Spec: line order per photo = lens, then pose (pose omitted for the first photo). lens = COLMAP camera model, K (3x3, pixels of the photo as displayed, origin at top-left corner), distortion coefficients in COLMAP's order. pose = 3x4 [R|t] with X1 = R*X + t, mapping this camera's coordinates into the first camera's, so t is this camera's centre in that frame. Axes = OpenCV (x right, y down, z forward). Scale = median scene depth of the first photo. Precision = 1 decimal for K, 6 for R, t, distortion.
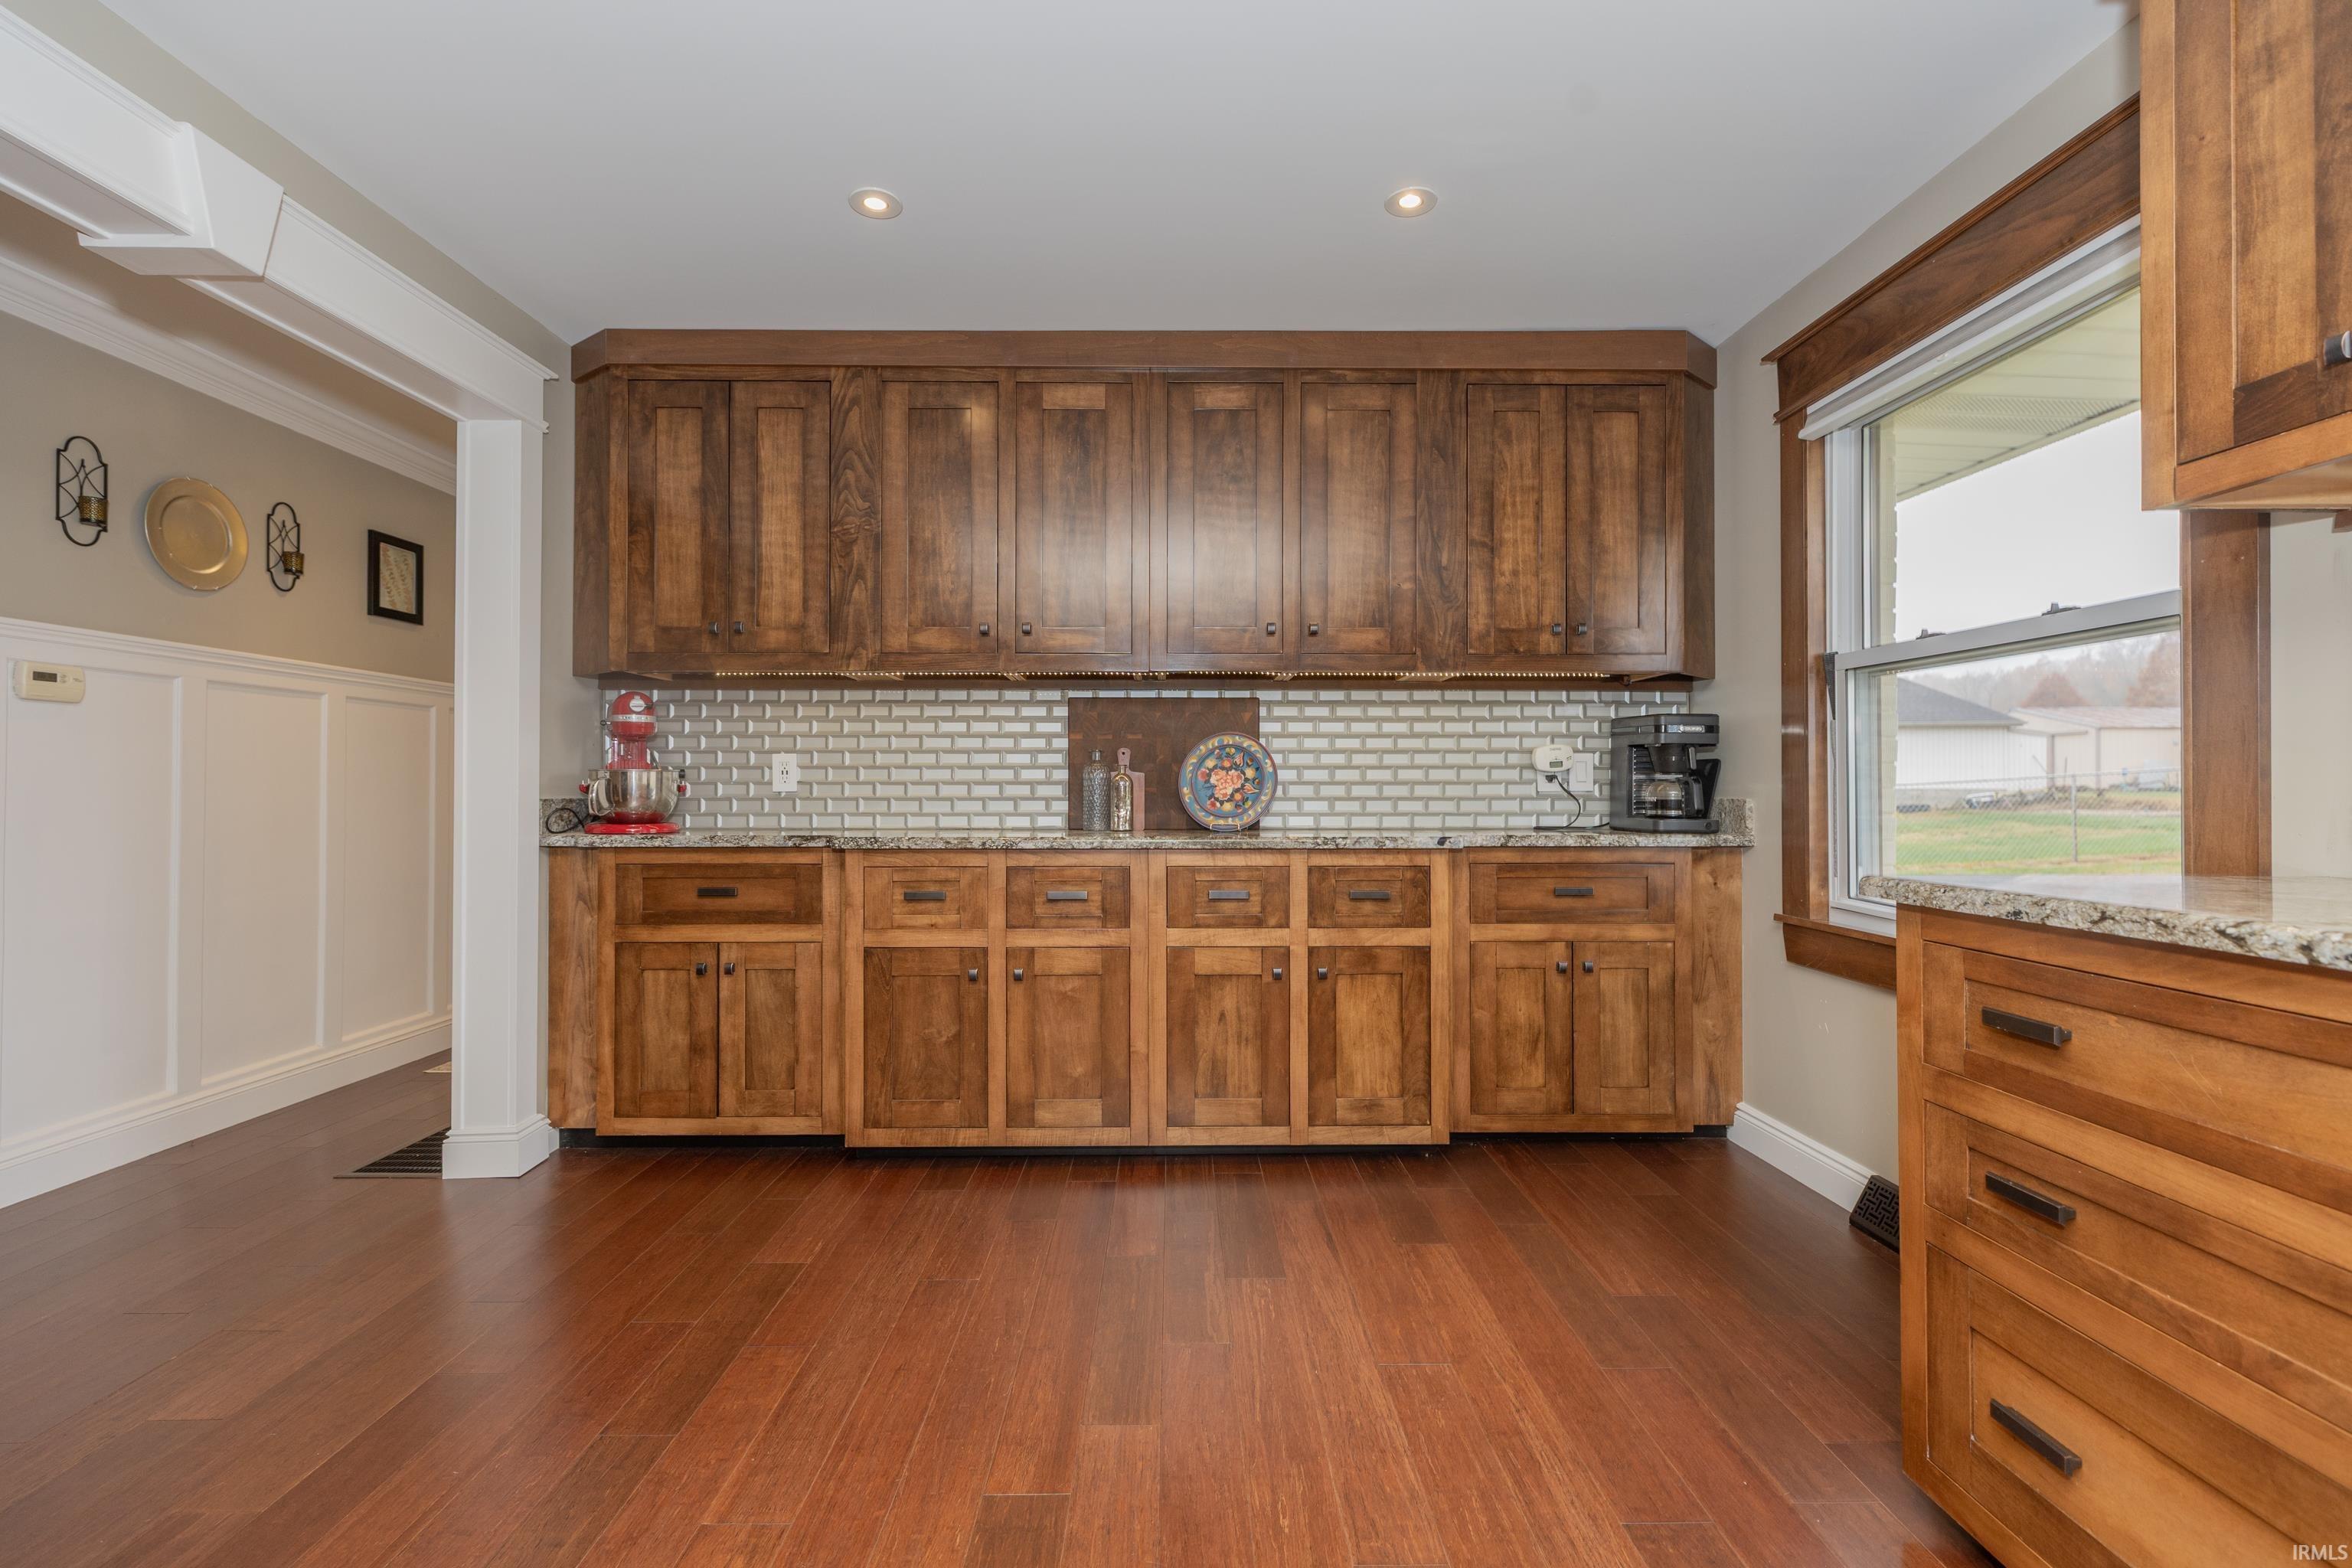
lens RADIAL K [[1065.2, 0, 1172.0], [0, 1065.2, 777.8], [0, 0, 1]] dist [0.003410, 0.000385]
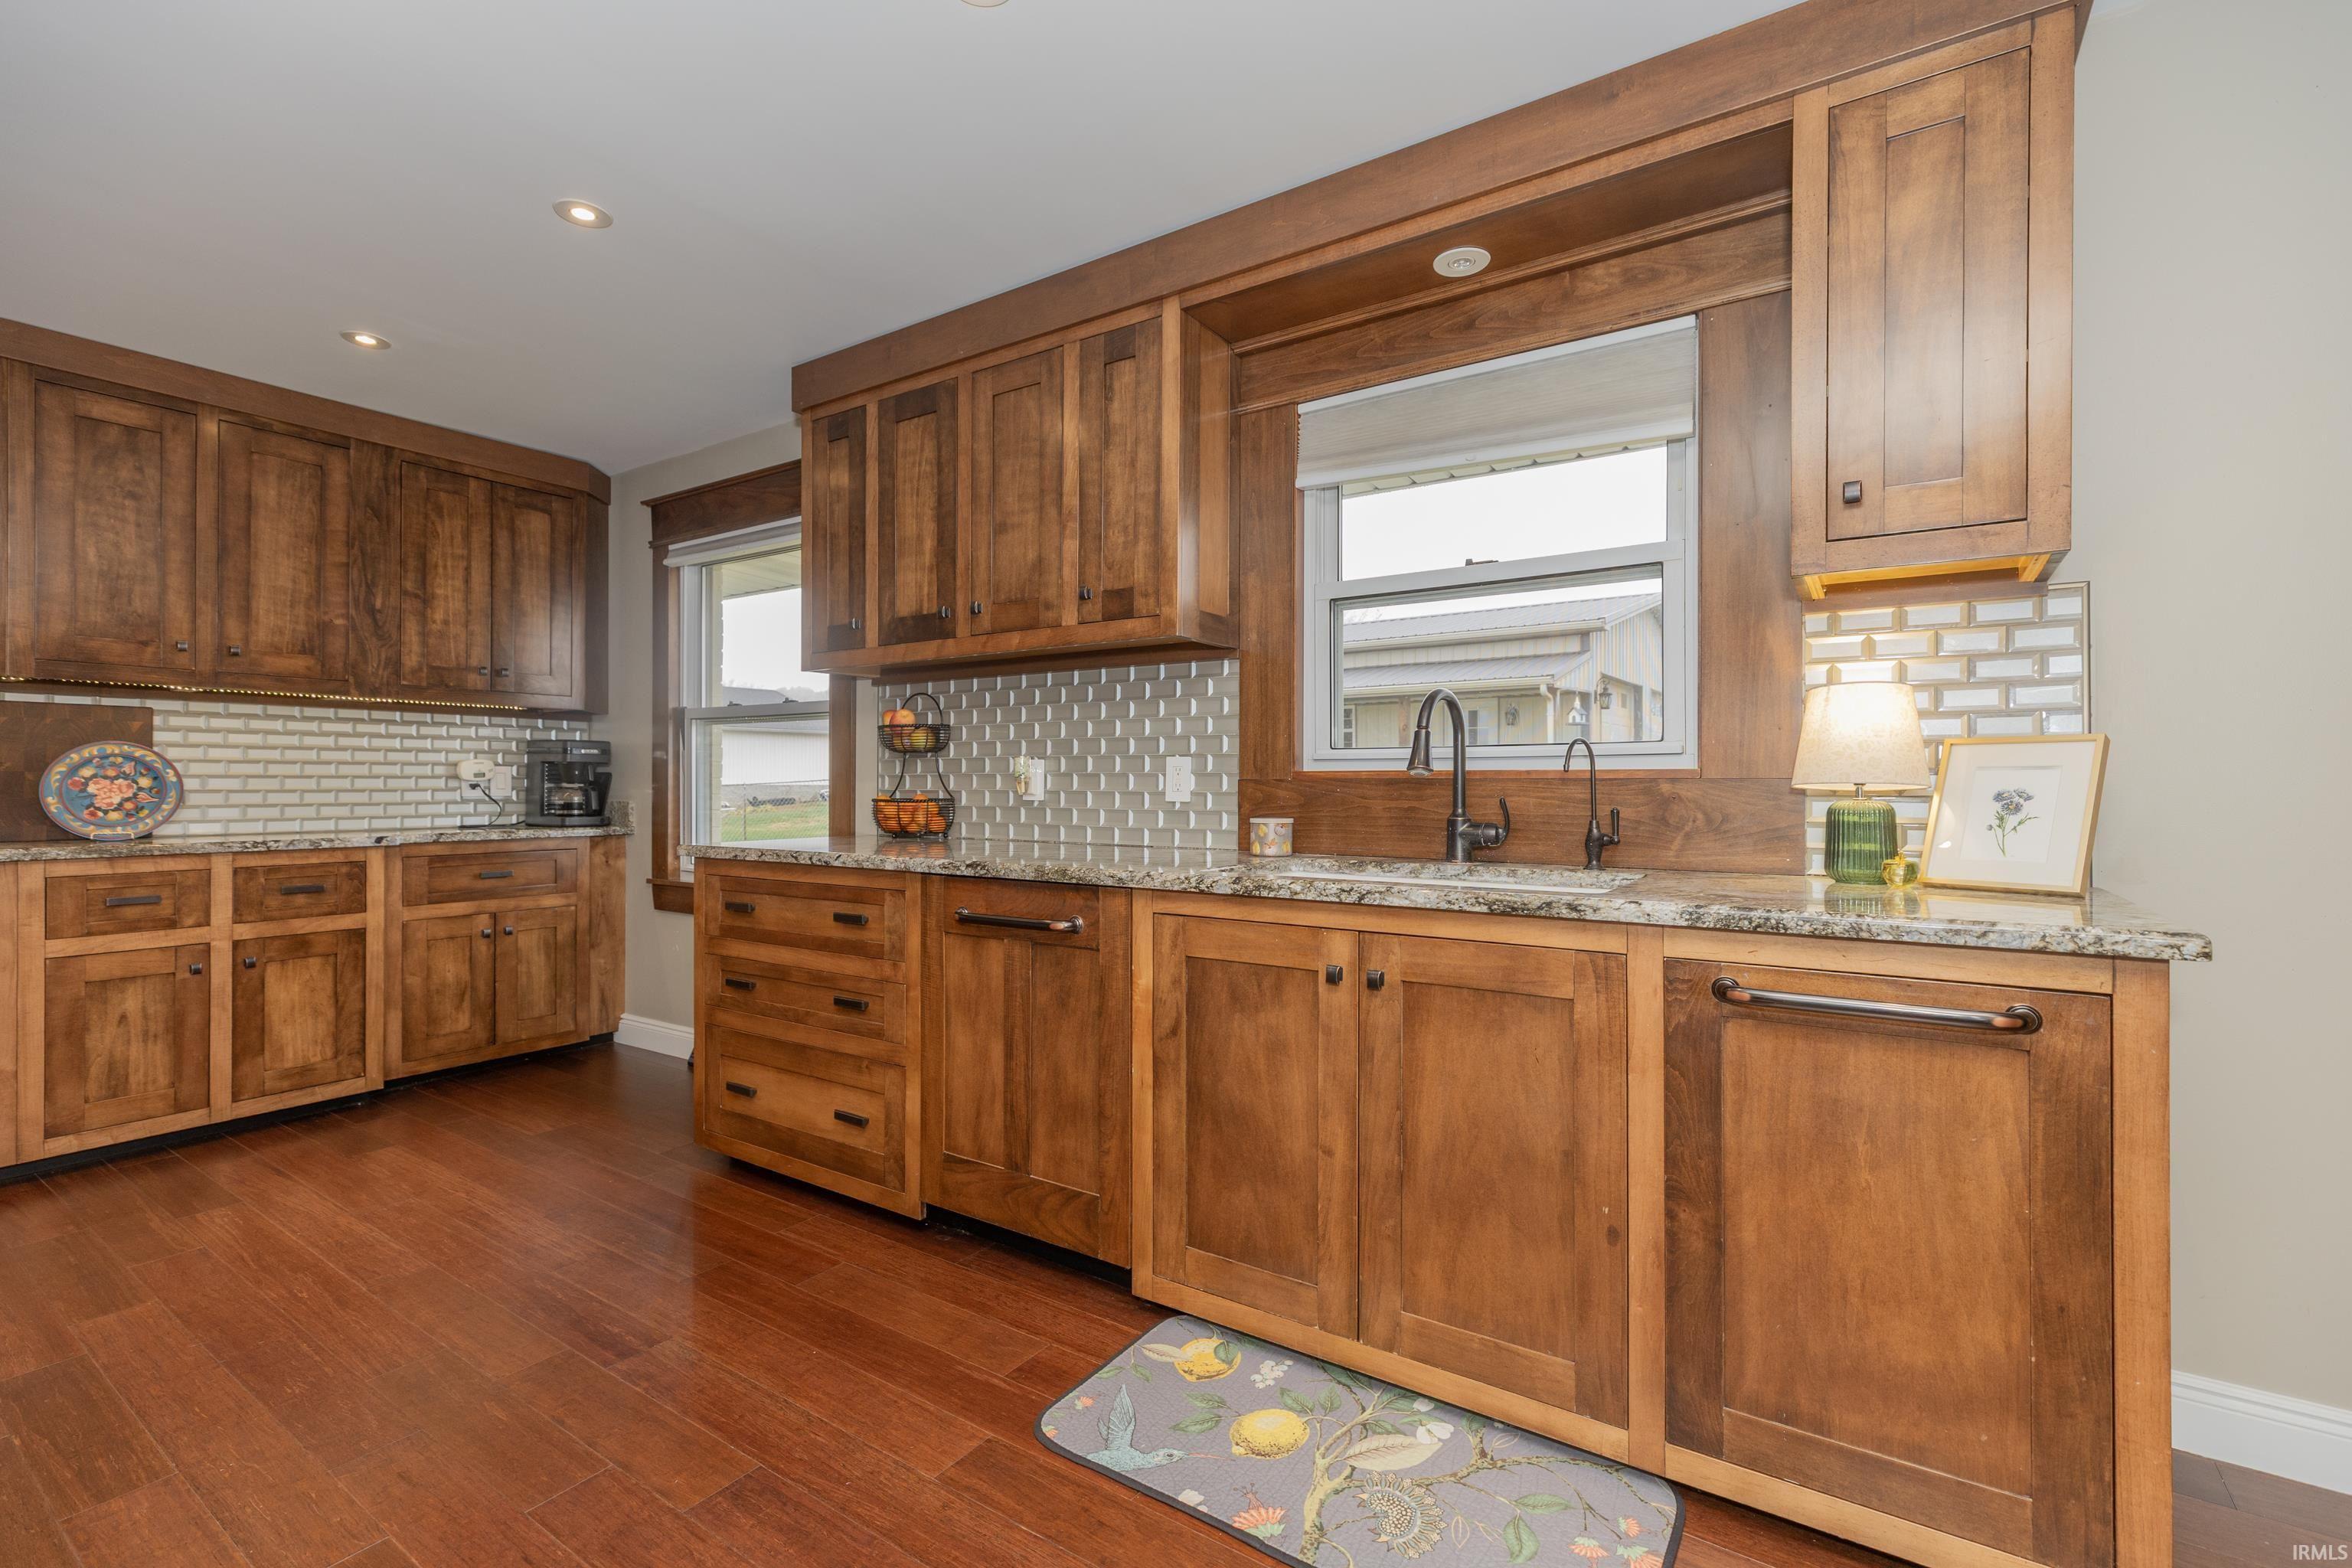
lens RADIAL K [[1065.2, 0, 1172.0], [0, 1065.2, 777.8], [0, 0, 1]] dist [0.003410, 0.000385]
pose [[0.582350, 0.003623, 0.812930, -0.199621], [-0.007918, 0.999968, 0.001216, -0.019009], [-0.812900, -0.007145, 0.582360, -0.422756]]
